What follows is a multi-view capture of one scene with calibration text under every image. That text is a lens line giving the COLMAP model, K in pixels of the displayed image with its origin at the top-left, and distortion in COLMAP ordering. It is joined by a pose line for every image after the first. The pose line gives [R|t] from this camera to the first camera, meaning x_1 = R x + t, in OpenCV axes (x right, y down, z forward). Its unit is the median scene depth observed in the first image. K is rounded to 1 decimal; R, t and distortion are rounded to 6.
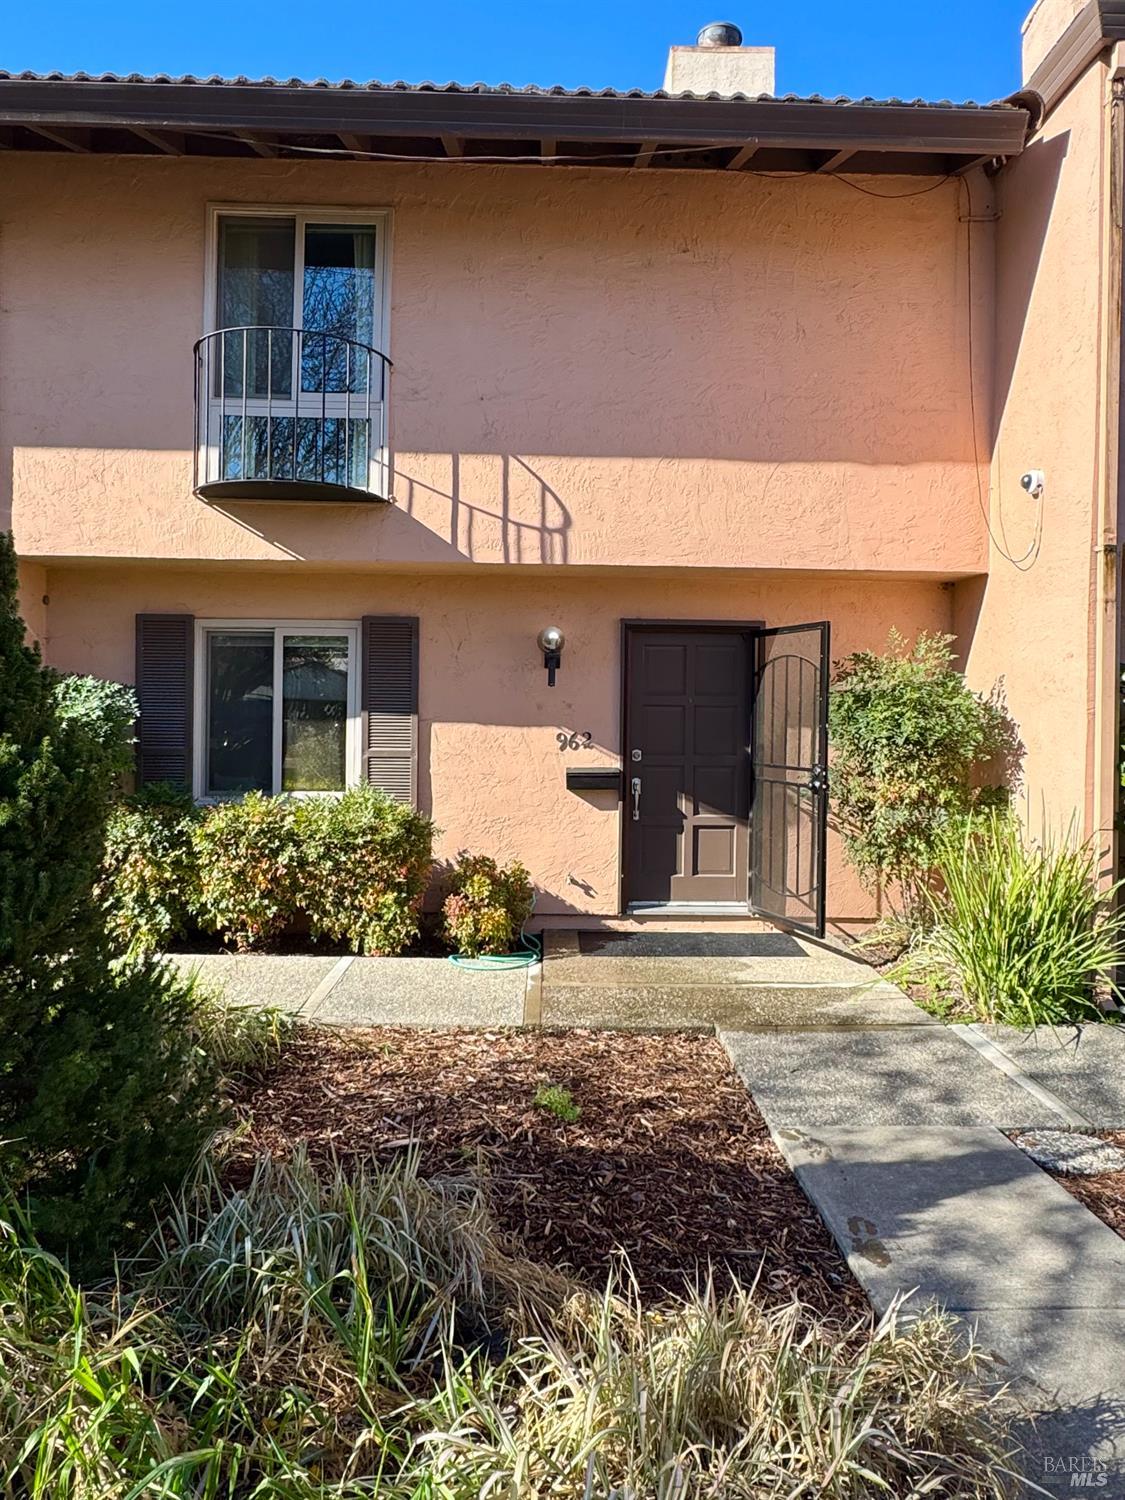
lens RADIAL K [[951.7, 0, 537.5], [0, 951.7, 711.3], [0, 0, 1]] dist [-0.000443, 0.000633]
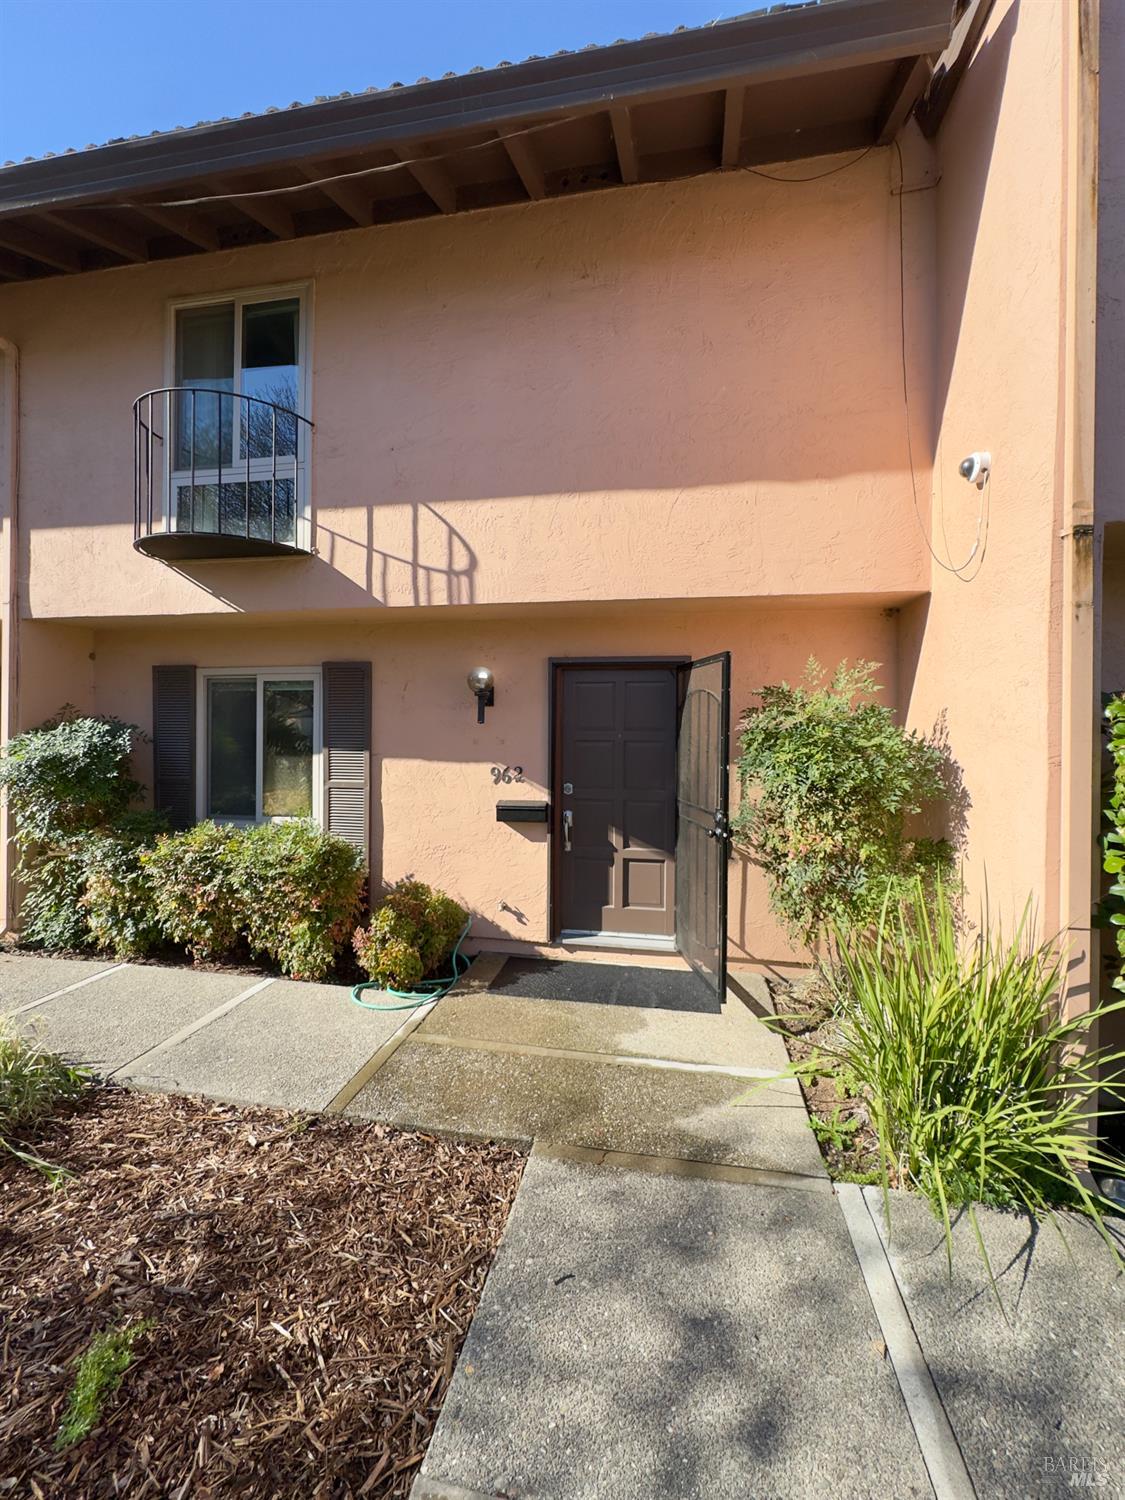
lens RADIAL K [[604.1, 0, 555.4], [0, 604.1, 728.6], [0, 0, 1]] dist [-0.000028, -0.000018]
pose [[0.979533, -0.006020, -0.201194, 0.247605], [0.005916, 0.999982, -0.001119, -0.020859], [0.201197, -0.000094, 0.979551, 0.388375]]
